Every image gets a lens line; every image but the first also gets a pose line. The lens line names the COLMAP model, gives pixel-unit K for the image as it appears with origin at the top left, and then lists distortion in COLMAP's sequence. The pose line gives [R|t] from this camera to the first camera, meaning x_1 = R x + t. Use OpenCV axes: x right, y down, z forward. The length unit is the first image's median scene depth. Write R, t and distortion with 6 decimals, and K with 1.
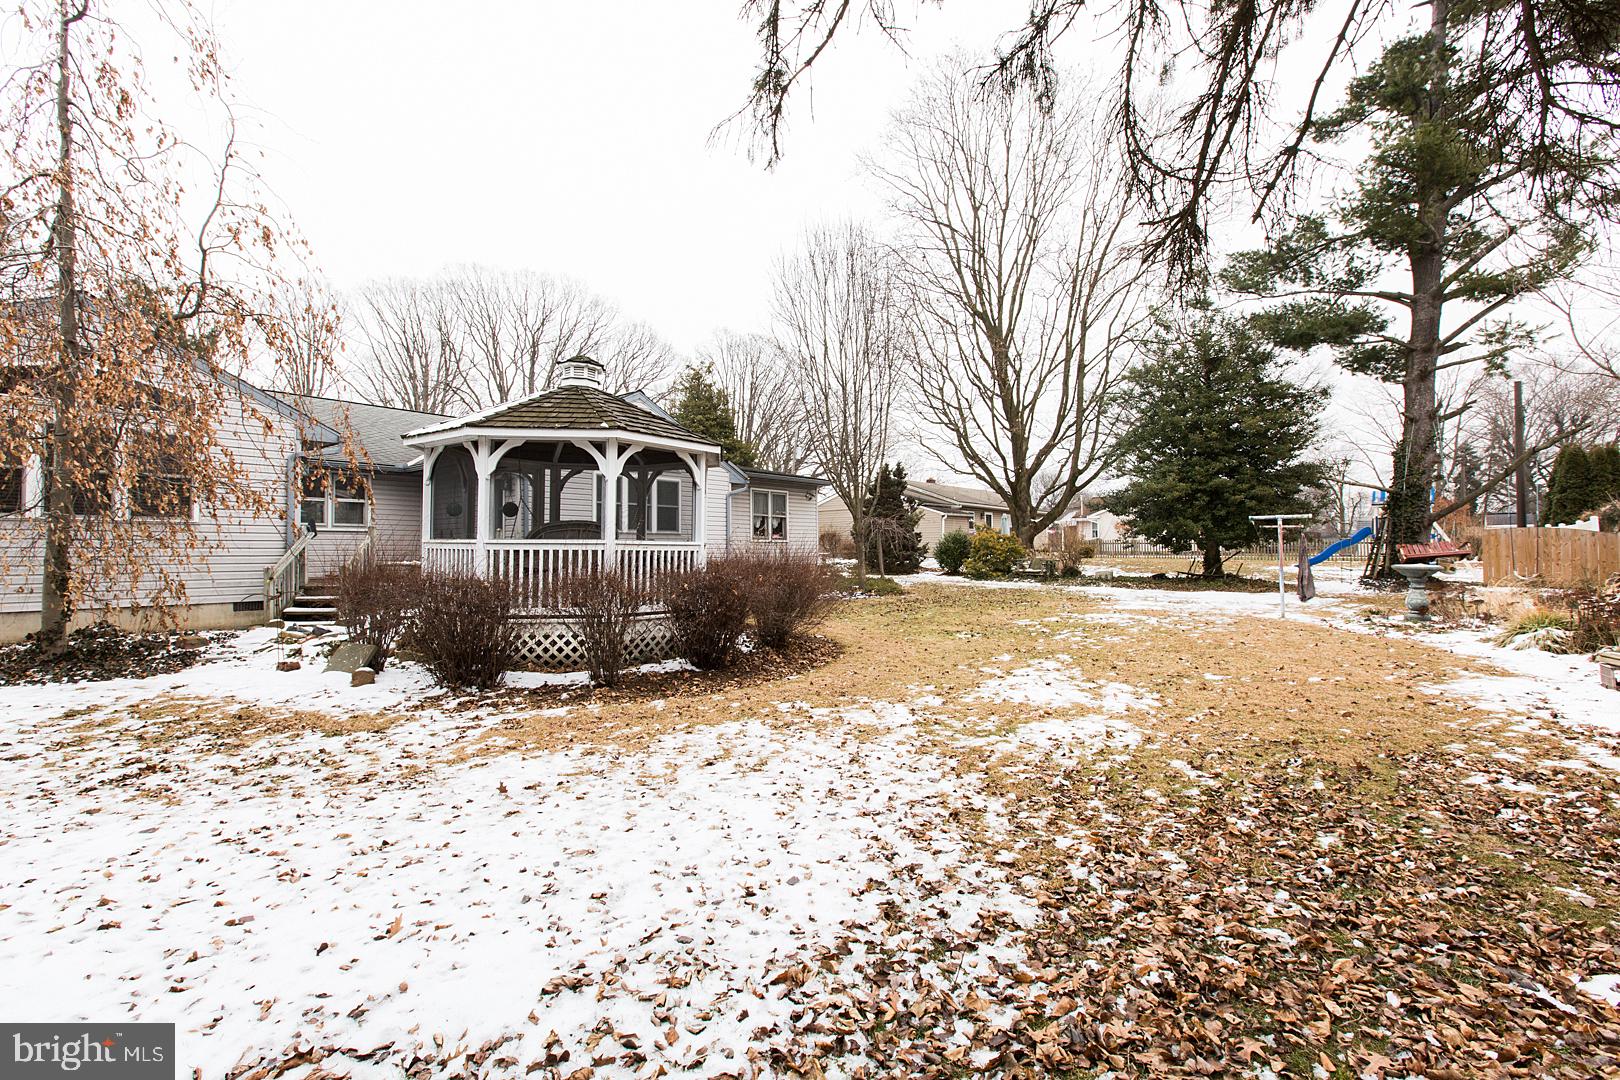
lens RADIAL K [[738.5, 0, 815.7], [0, 738.5, 533.4], [0, 0, 1]] dist [-0.000889, 0.001047]
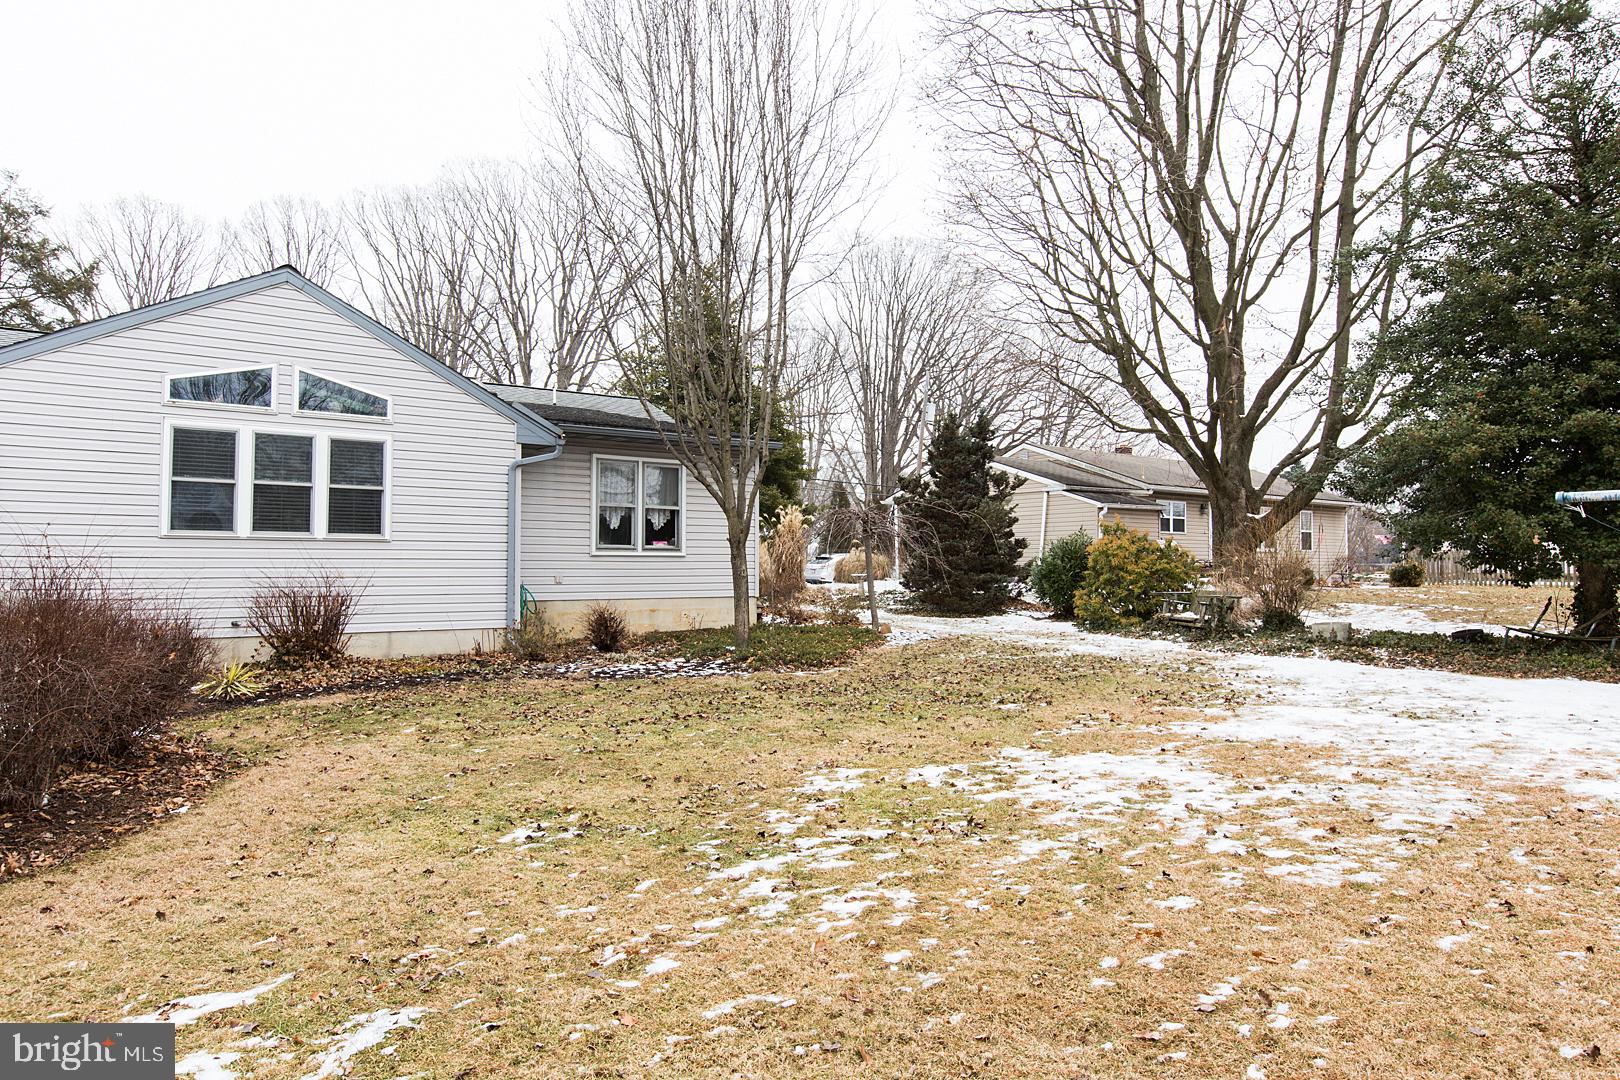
lens RADIAL K [[1049.0, 0, 808.7], [0, 1049.0, 536.6], [0, 0, 1]] dist [-0.001339, -0.002501]
pose [[0.971127, 0.002345, -0.238550, 0.188225], [-0.002886, 0.999994, -0.001918, -0.000685], [0.238544, 0.002551, 0.971128, 0.229946]]
